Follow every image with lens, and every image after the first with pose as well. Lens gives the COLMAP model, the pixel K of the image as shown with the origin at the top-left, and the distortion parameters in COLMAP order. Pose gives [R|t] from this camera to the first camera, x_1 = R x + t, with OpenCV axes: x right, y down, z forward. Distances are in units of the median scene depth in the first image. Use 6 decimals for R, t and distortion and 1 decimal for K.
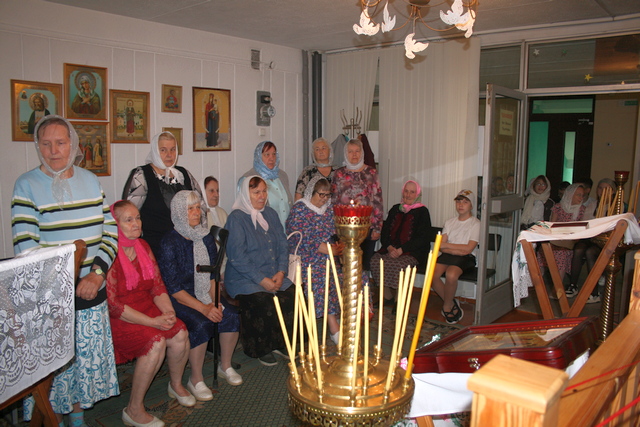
lens RADIAL K [[536.7, 0, 317.8], [0, 536.7, 209.9], [0, 0, 1]] dist [-0.109971, 0.069408]
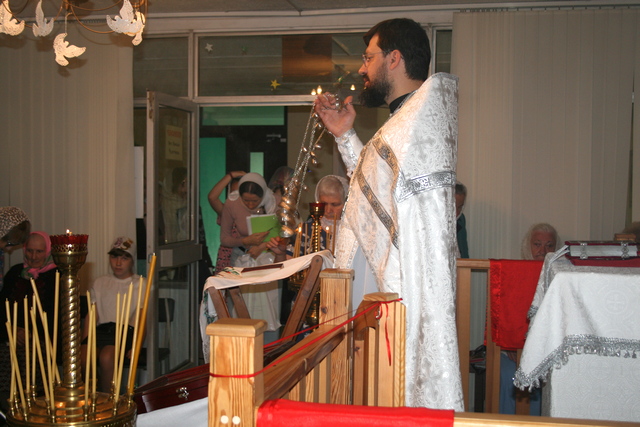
lens RADIAL K [[993.3, 0, 319.6], [0, 993.3, 213.6], [0, 0, 1]] dist [-0.024011, 0.000000]
pose [[0.873558, -0.025966, 0.486027, -0.153425], [0.064971, 0.995860, -0.063571, 0.036576], [-0.482365, 0.087111, 0.871628, -0.318594]]
